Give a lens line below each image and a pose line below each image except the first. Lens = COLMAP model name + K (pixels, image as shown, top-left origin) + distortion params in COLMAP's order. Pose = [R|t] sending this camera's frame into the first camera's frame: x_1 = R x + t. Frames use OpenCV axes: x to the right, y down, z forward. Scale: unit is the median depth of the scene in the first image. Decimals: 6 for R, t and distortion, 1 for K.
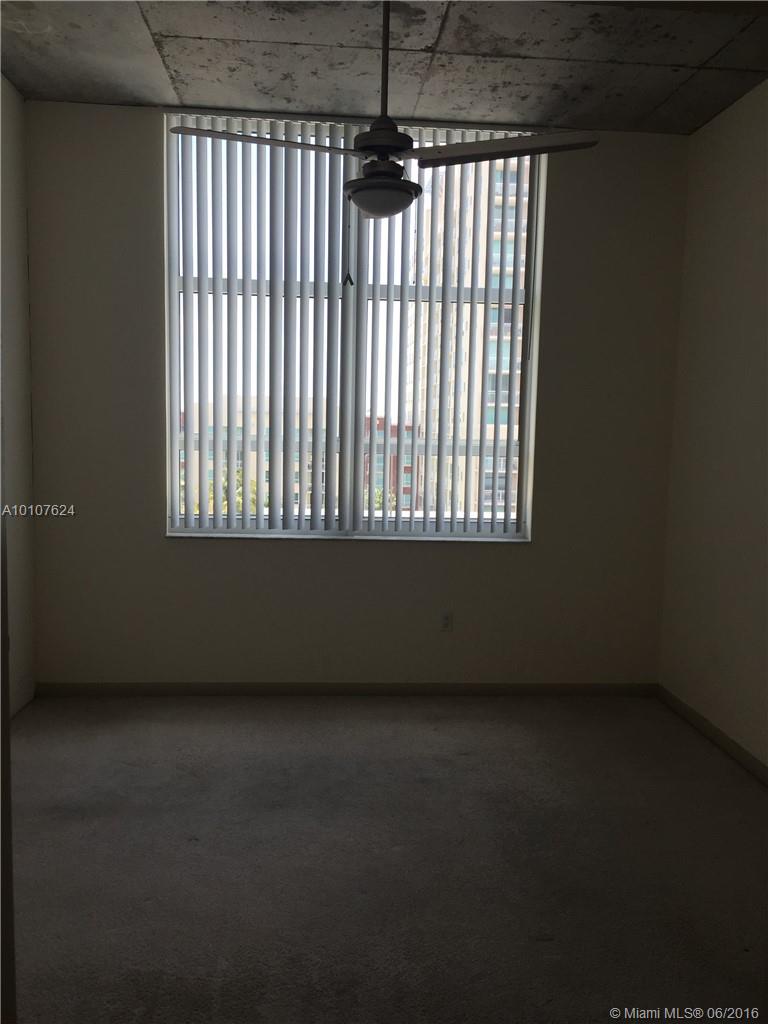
lens RADIAL K [[893.3, 0, 384.0], [0, 893.3, 512.0], [0, 0, 1]] dist [0.032253, -0.001978]
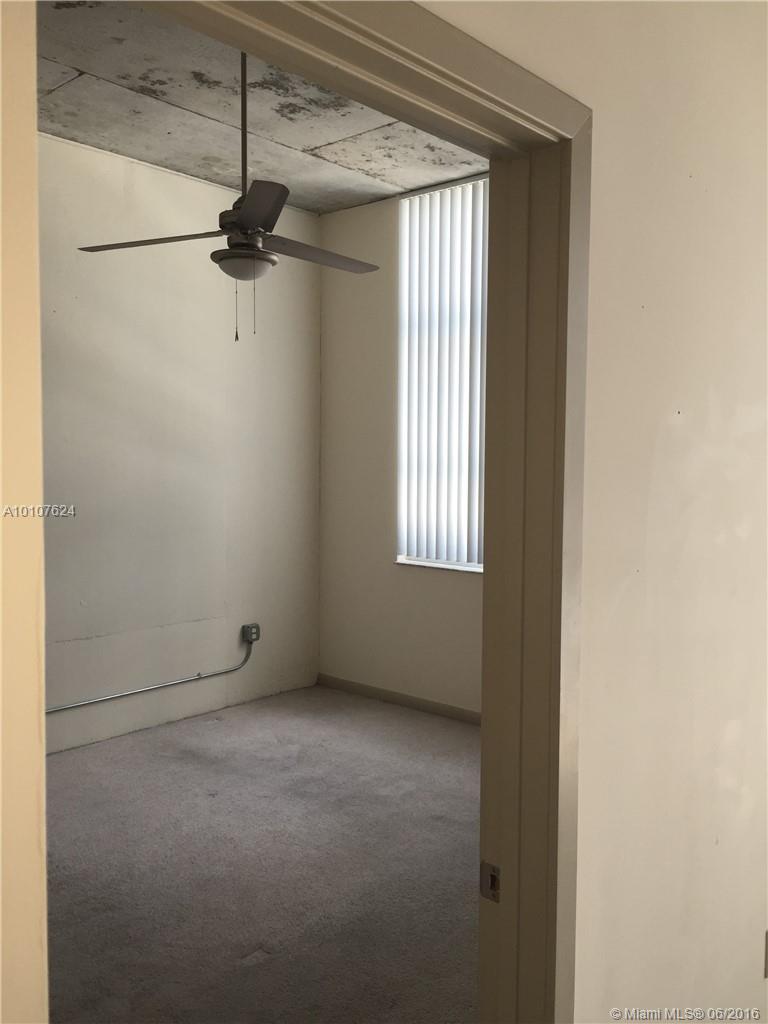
lens RADIAL K [[893.3, 0, 384.0], [0, 893.3, 512.0], [0, 0, 1]] dist [0.032253, -0.001978]
pose [[0.697092, 0.023609, -0.716593, 0.650126], [-0.068154, 0.997114, -0.033448, 0.002338], [0.713735, 0.072154, 0.696689, 0.223730]]
